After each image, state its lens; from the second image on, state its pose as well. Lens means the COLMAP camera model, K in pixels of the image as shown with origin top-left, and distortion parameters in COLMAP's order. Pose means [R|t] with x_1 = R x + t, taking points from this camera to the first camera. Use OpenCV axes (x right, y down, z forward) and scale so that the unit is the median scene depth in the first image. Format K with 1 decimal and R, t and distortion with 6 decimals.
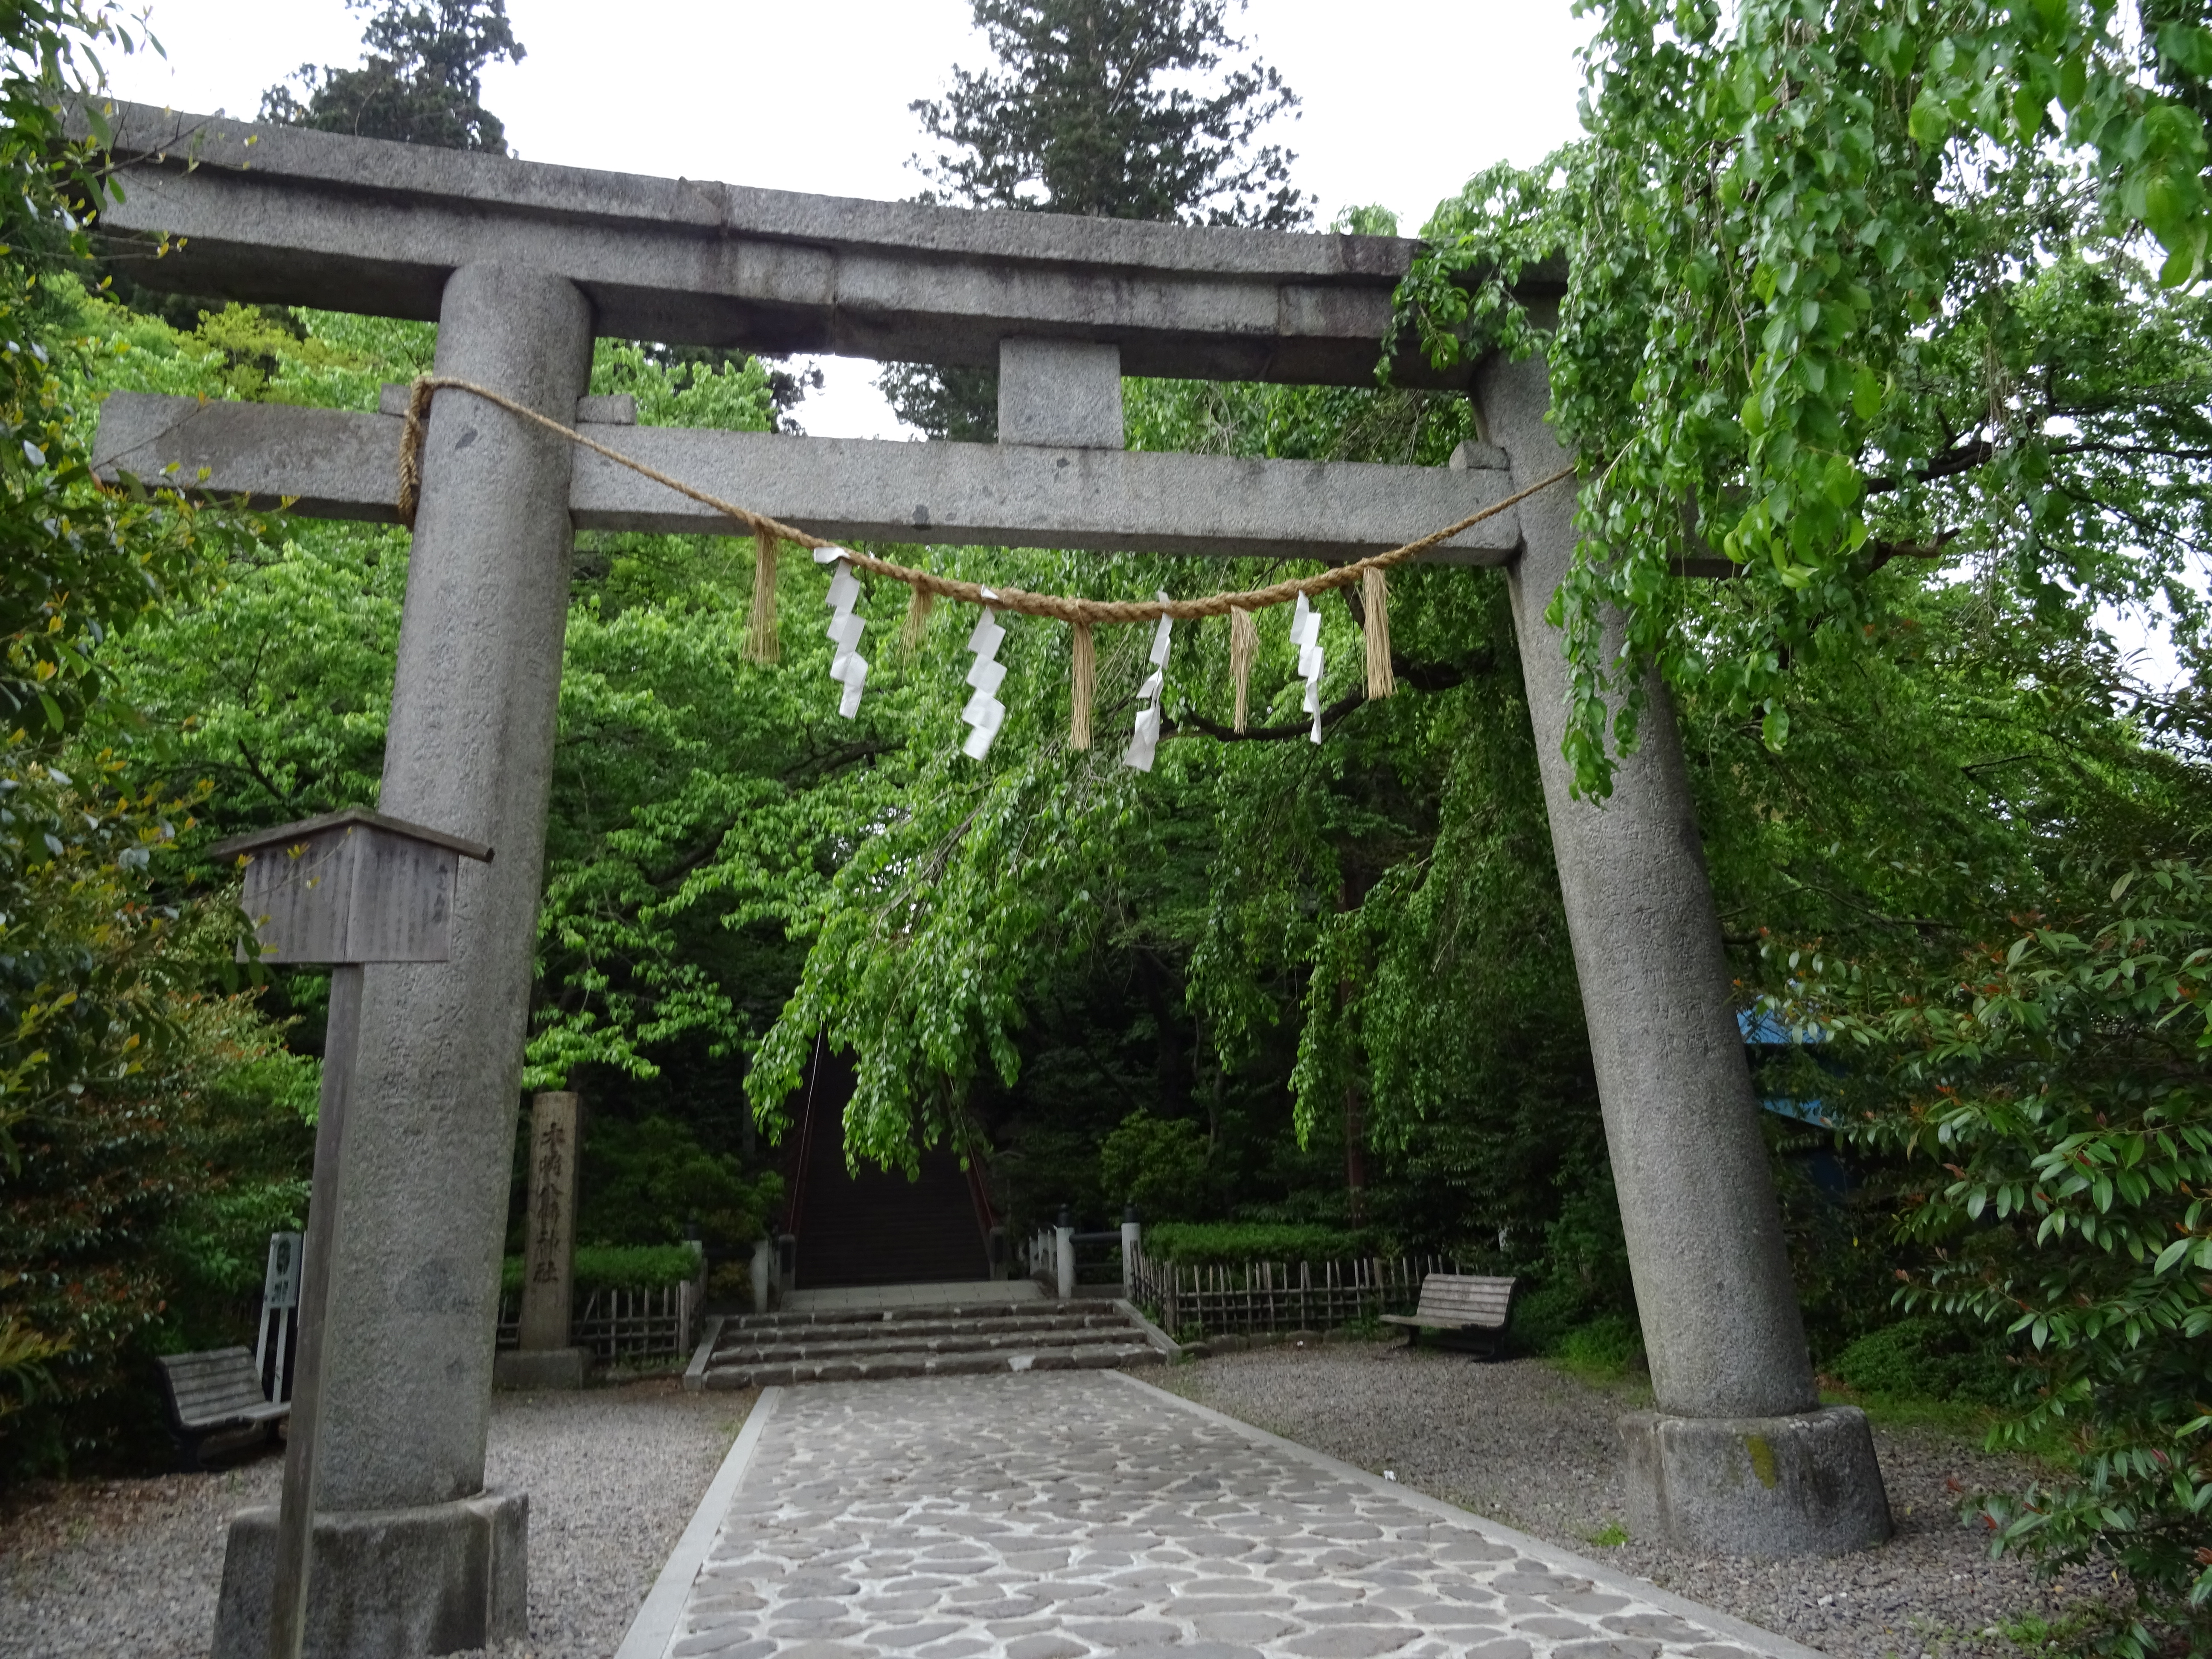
lens RADIAL K [[1578.8, 0, 1091.4], [0, 1578.8, 825.8], [0, 0, 1]] dist [-0.007273, 0.010410]
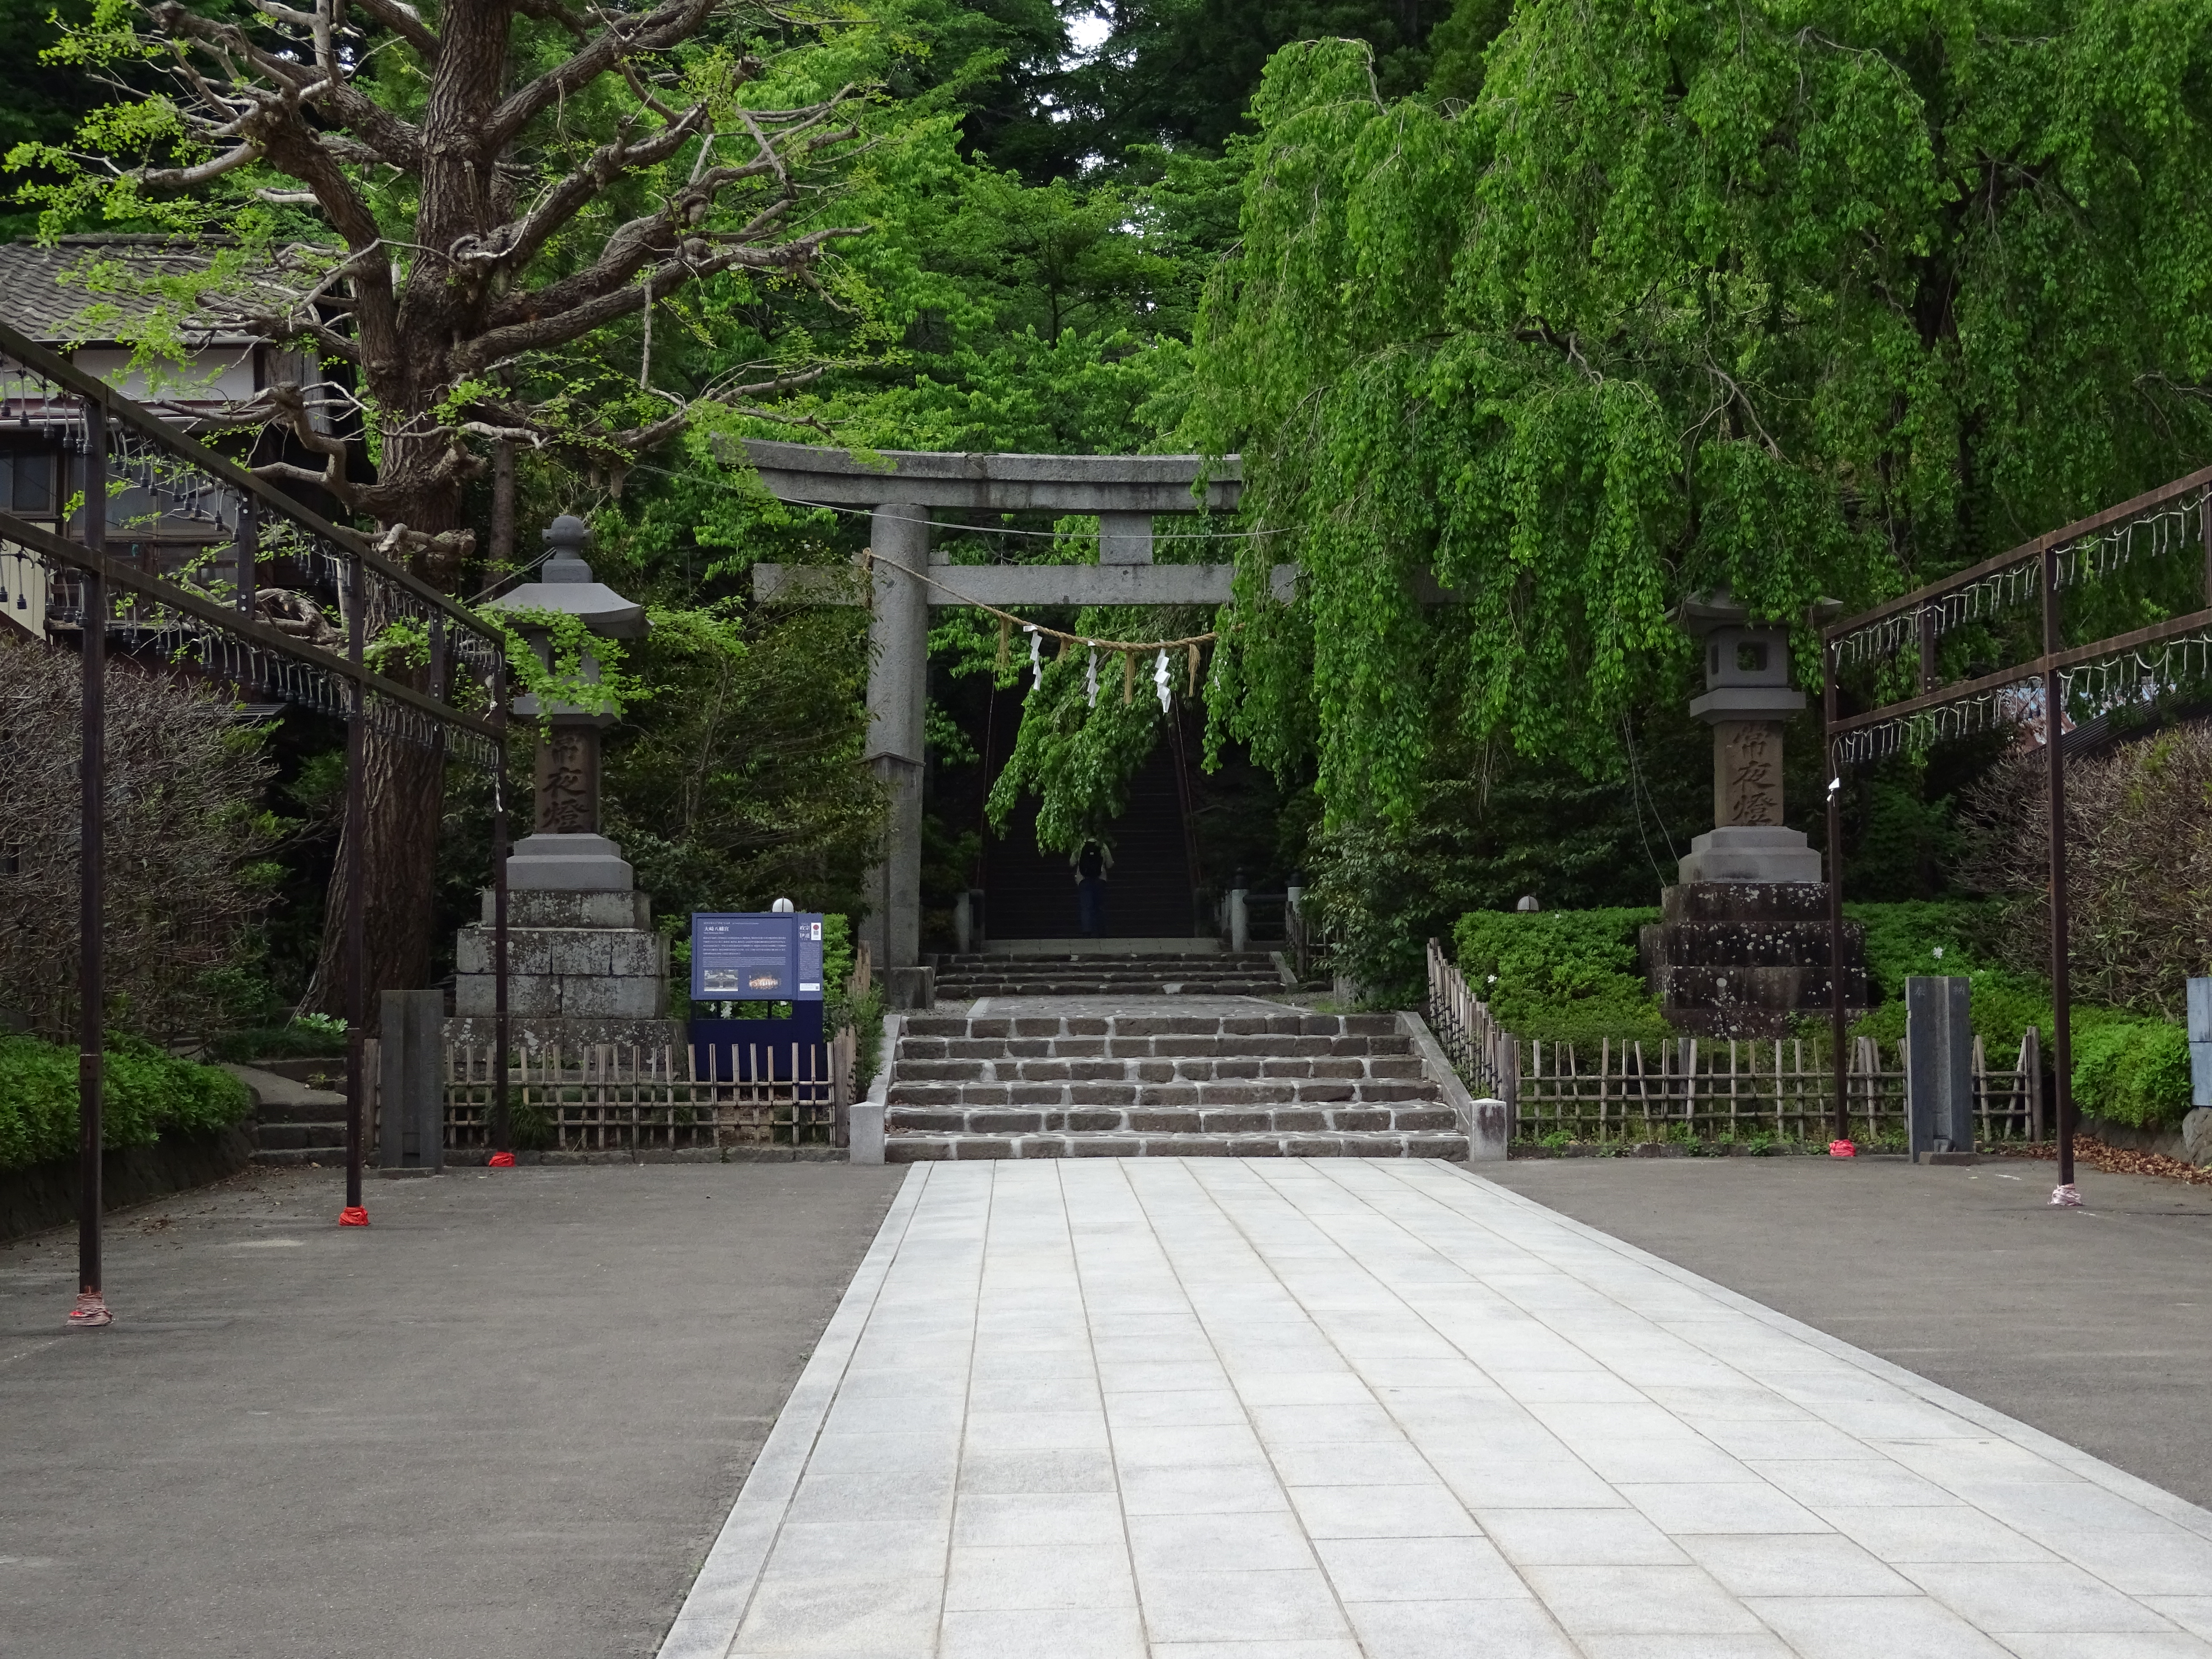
lens RADIAL K [[3590.2, 0, 1106.1], [0, 3590.2, 831.8], [0, 0, 1]] dist [-0.129560, 0.000000]
pose [[0.991154, 0.024190, -0.130493, 0.240350], [0.006430, 0.973343, 0.229264, -0.392156], [0.132560, -0.228075, 0.964577, -1.549781]]
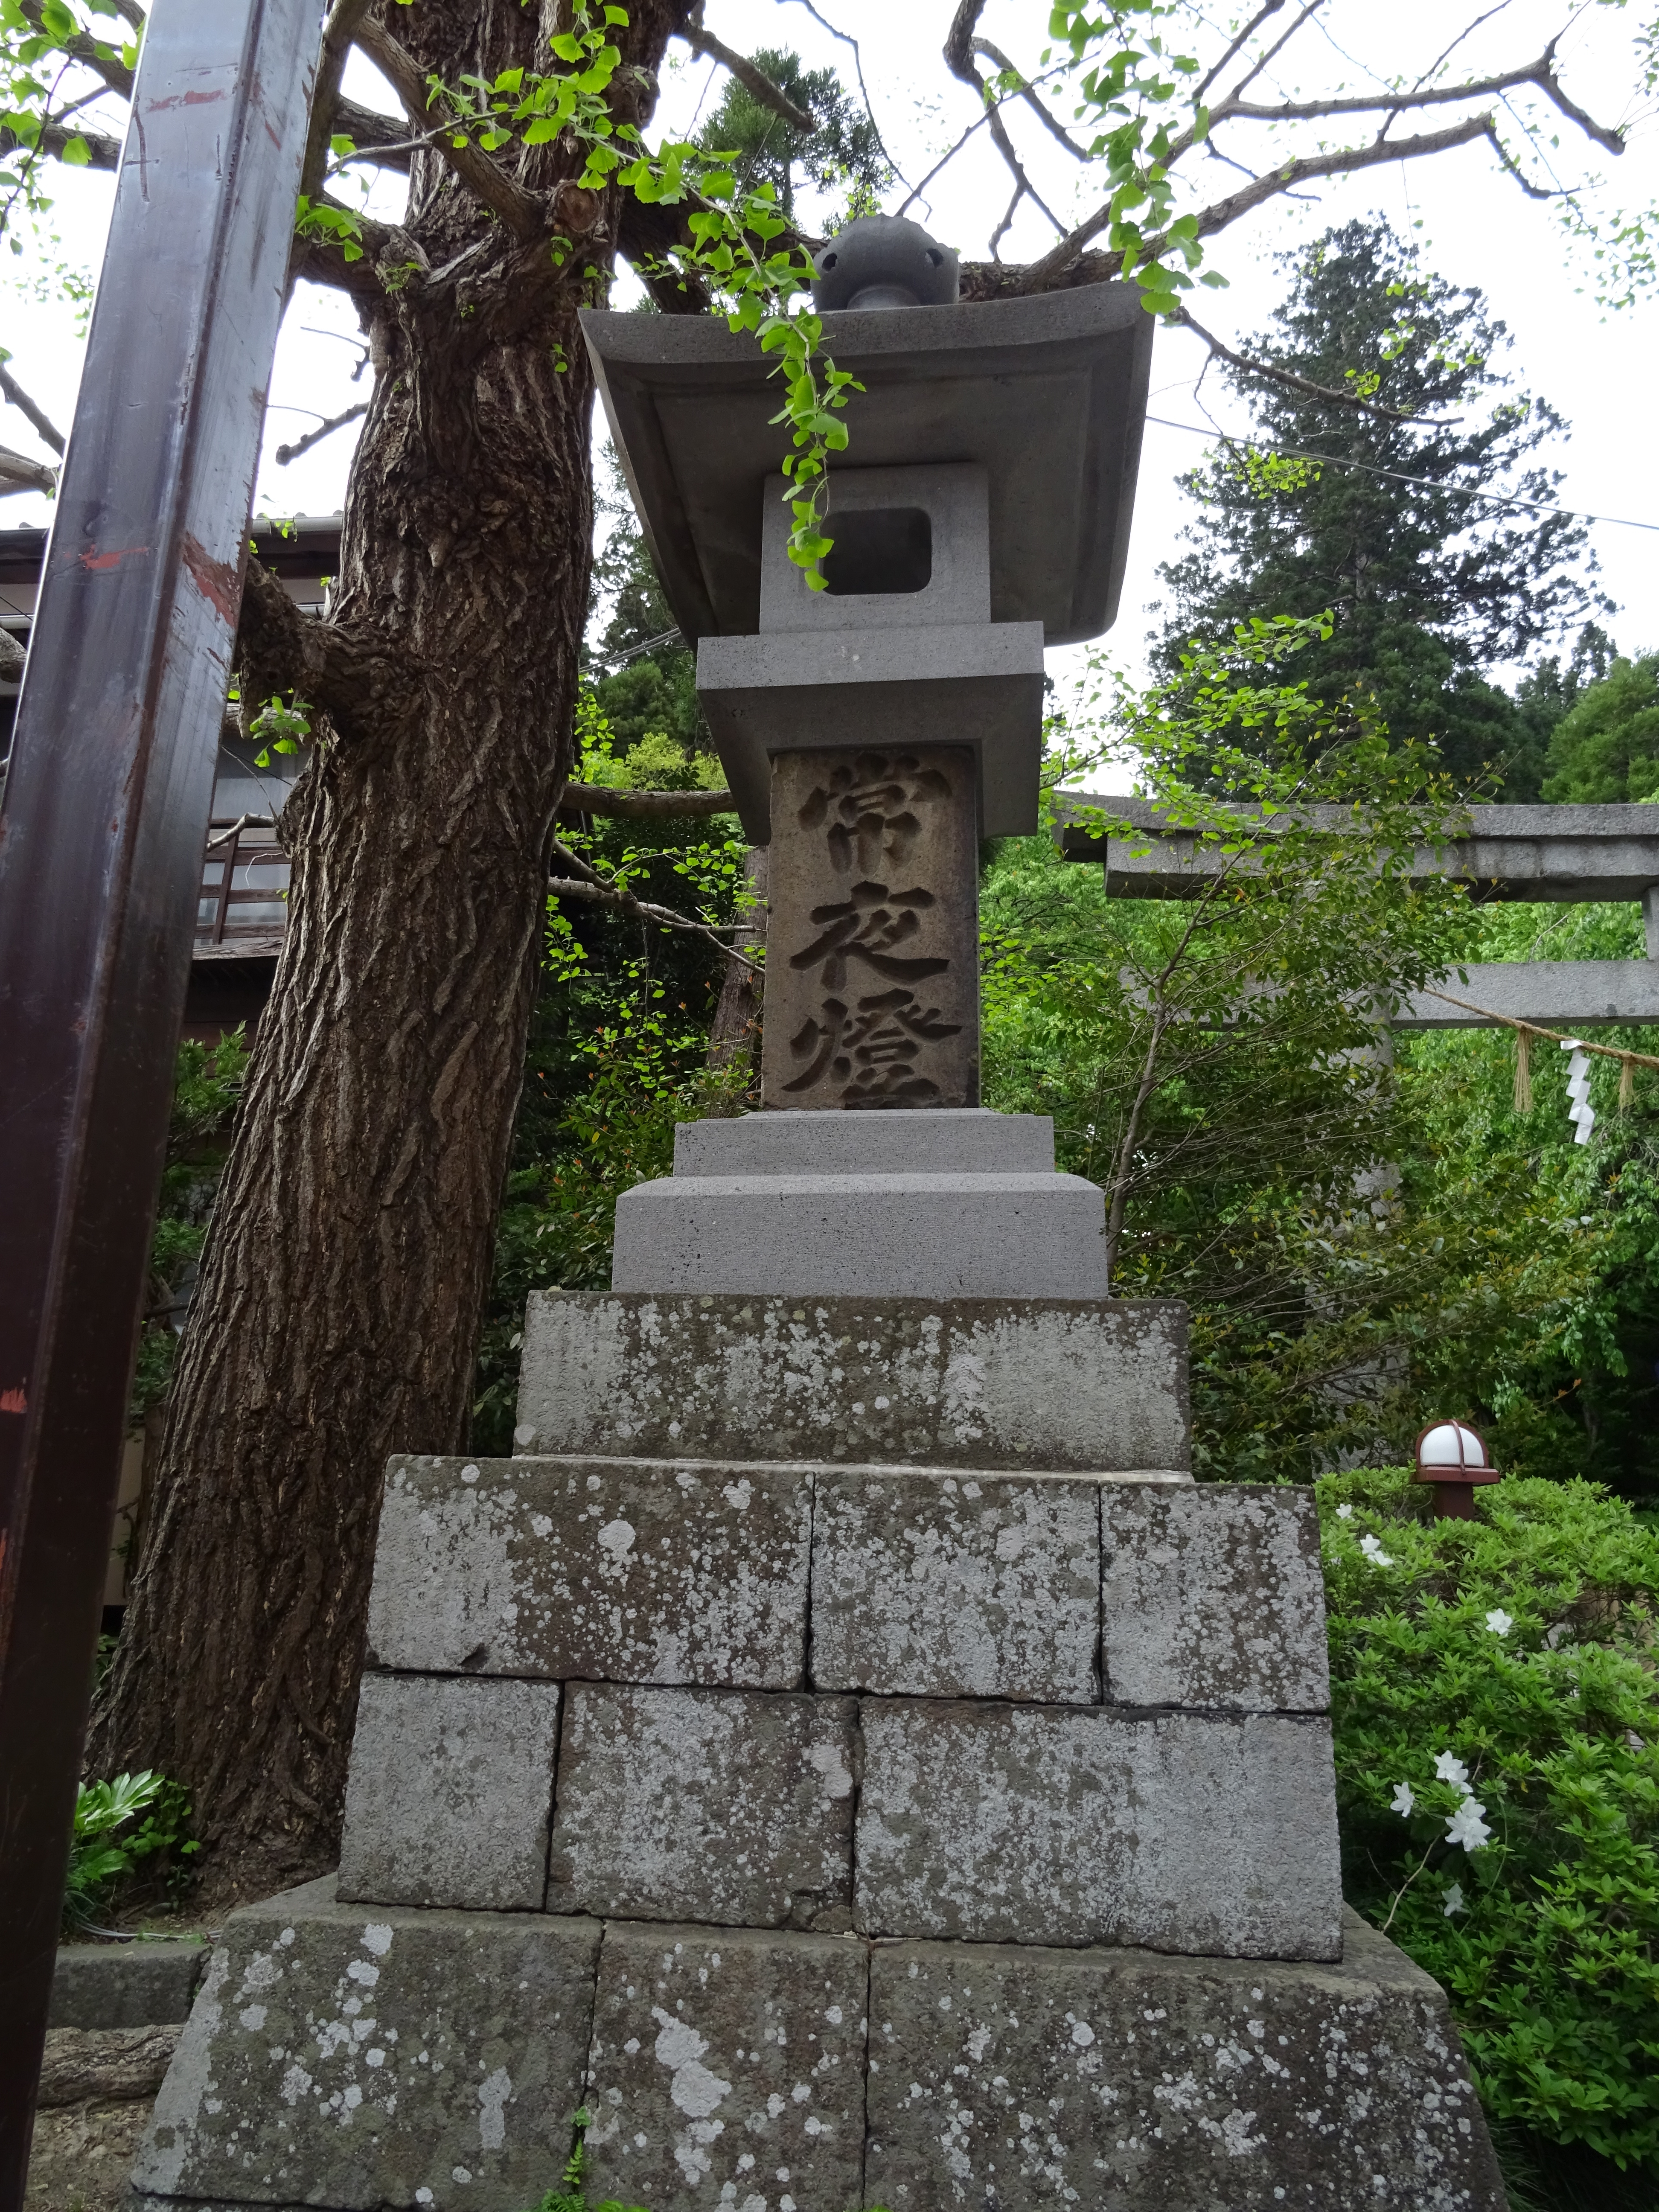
lens RADIAL K [[1565.5, 0, 820.9], [0, 1565.5, 1102.3], [0, 0, 1]] dist [-0.001799, -0.001235]
pose [[0.959927, -0.026324, -0.279011, -0.151694], [0.022215, 0.999593, -0.017881, -0.033051], [0.279368, 0.010967, 0.960121, -0.252925]]
